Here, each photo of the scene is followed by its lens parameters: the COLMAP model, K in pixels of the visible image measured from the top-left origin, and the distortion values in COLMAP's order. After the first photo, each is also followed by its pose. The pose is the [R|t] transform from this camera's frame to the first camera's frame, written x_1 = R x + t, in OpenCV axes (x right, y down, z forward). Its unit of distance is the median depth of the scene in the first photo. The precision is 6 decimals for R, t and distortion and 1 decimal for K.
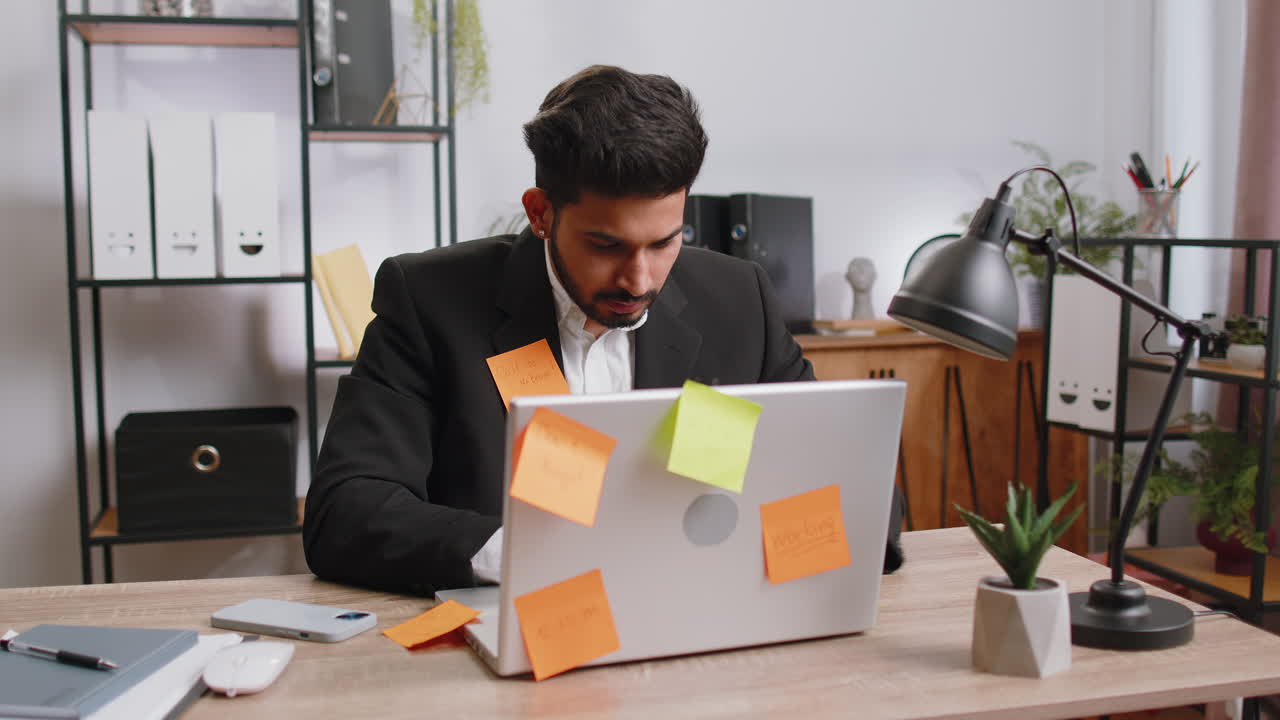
lens RADIAL K [[1364.2, 0, 640.0], [0, 1364.2, 360.0], [0, 0, 1]] dist [-0.047520, 0.004921]
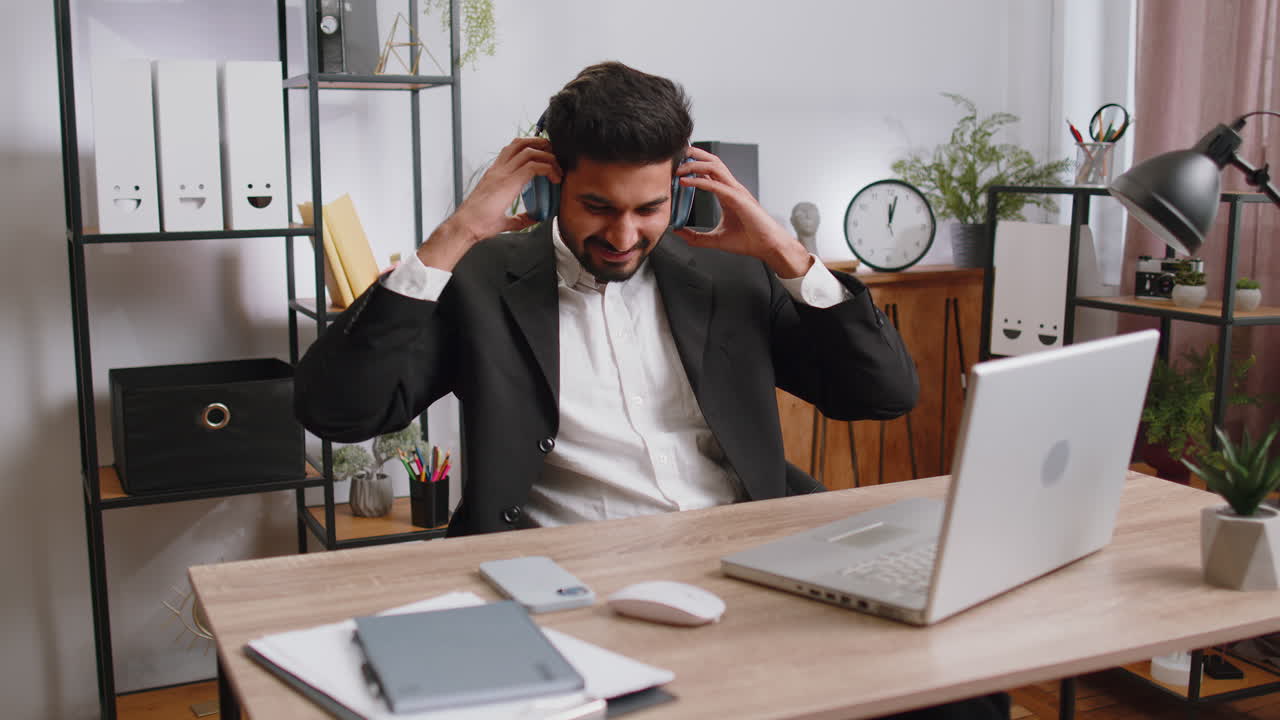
lens RADIAL K [[1364.2, 0, 640.0], [0, 1364.2, 360.0], [0, 0, 1]] dist [-0.047520, 0.004921]
pose [[0.982132, -0.025069, 0.186515, -0.201338], [0.014701, 0.998279, 0.056766, -0.018864], [-0.187617, -0.053010, 0.980811, -0.020063]]
